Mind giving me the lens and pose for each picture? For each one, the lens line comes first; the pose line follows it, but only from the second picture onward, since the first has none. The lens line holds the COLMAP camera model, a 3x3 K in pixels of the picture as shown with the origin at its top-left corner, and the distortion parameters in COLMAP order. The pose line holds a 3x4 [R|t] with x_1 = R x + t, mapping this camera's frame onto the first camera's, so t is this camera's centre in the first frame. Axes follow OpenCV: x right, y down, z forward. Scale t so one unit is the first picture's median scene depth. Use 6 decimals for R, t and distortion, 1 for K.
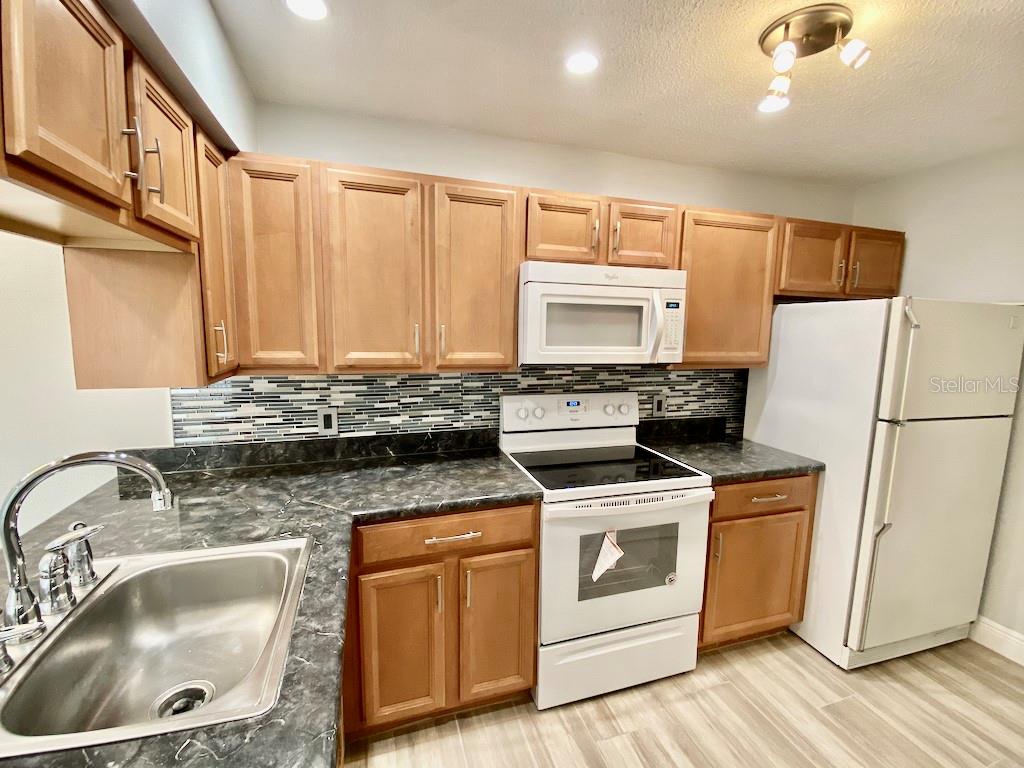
lens RADIAL K [[437.7, 0, 512.0], [0, 437.7, 384.0], [0, 0, 1]] dist [0.061115, -0.055584]
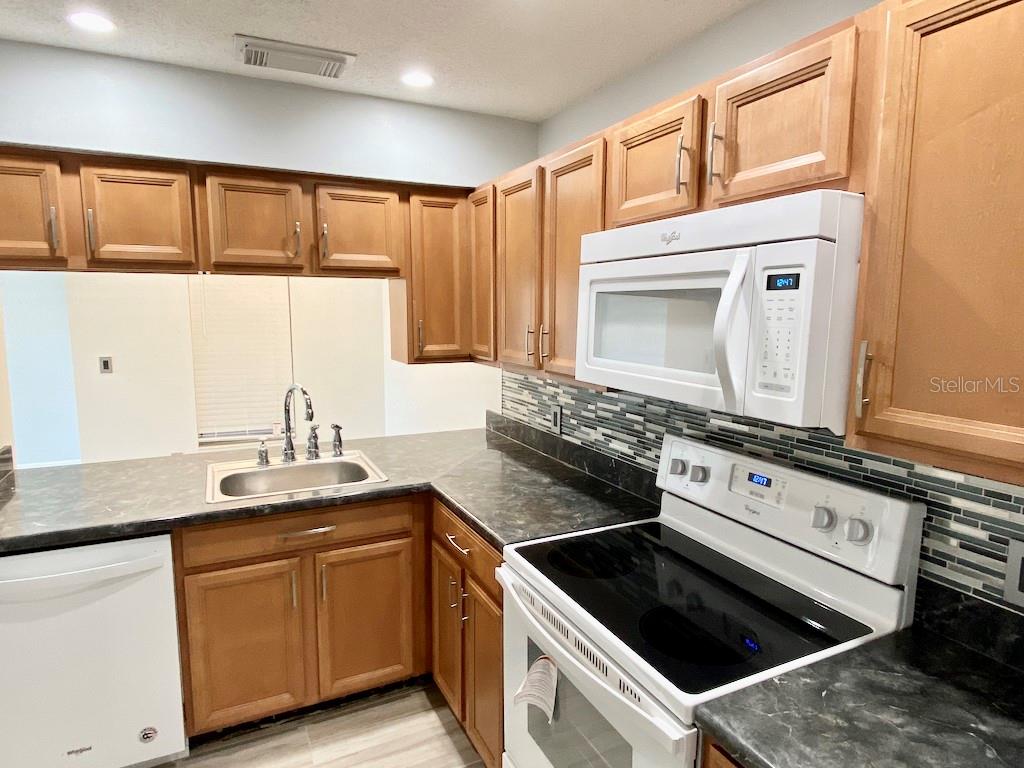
lens RADIAL K [[597.2, 0, 512.0], [0, 597.2, 384.0], [0, 0, 1]] dist [0.063284, -0.073591]
pose [[0.141779, 0.109641, -0.983808, 0.907536], [-0.129172, 0.987399, 0.091426, -0.106802], [0.981434, 0.114118, 0.154154, 0.699190]]
